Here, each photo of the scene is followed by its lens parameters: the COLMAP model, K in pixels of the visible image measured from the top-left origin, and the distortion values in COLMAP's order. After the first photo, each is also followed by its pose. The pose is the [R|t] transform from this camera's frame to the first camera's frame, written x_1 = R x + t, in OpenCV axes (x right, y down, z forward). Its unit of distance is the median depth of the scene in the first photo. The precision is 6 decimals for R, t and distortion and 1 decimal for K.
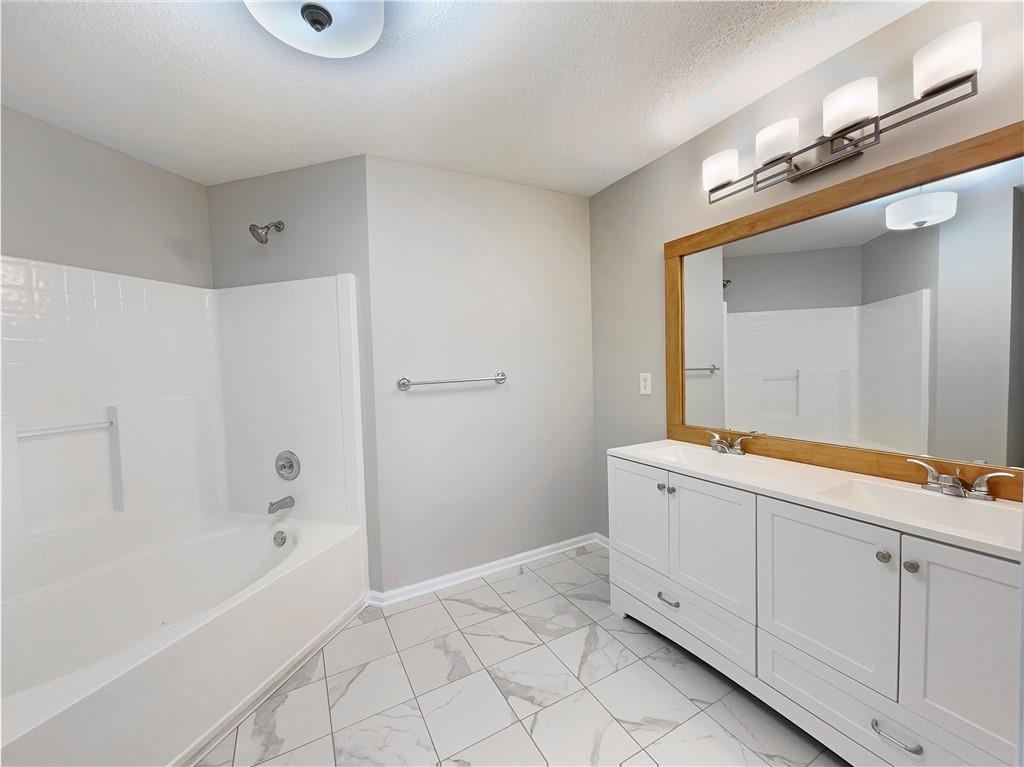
lens RADIAL K [[409.6, 0, 512.0], [0, 409.6, 383.5], [0, 0, 1]] dist [-0.000039, -0.000039]
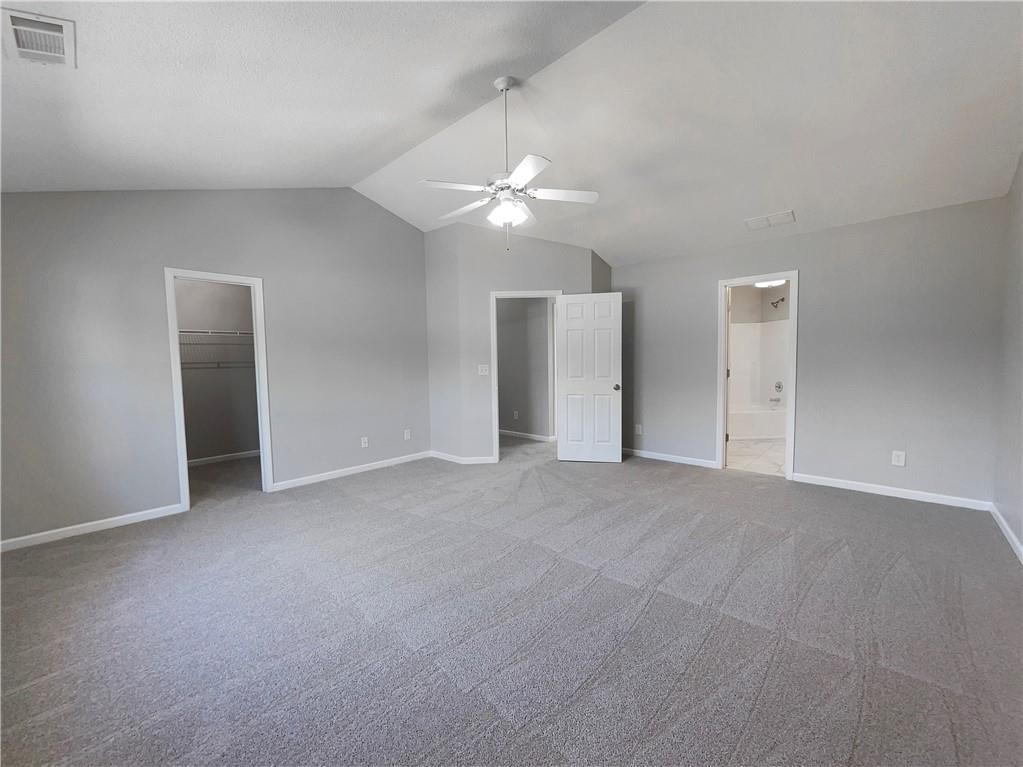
lens RADIAL K [[409.2, 0, 511.5], [0, 409.2, 383.5], [0, 0, 1]] dist [-0.000039, -0.000039]
pose [[0.314465, 0.077533, -0.946097, 1.499625], [-0.032673, 0.996952, 0.070841, 0.041357], [0.948706, 0.008635, 0.316040, -1.591259]]
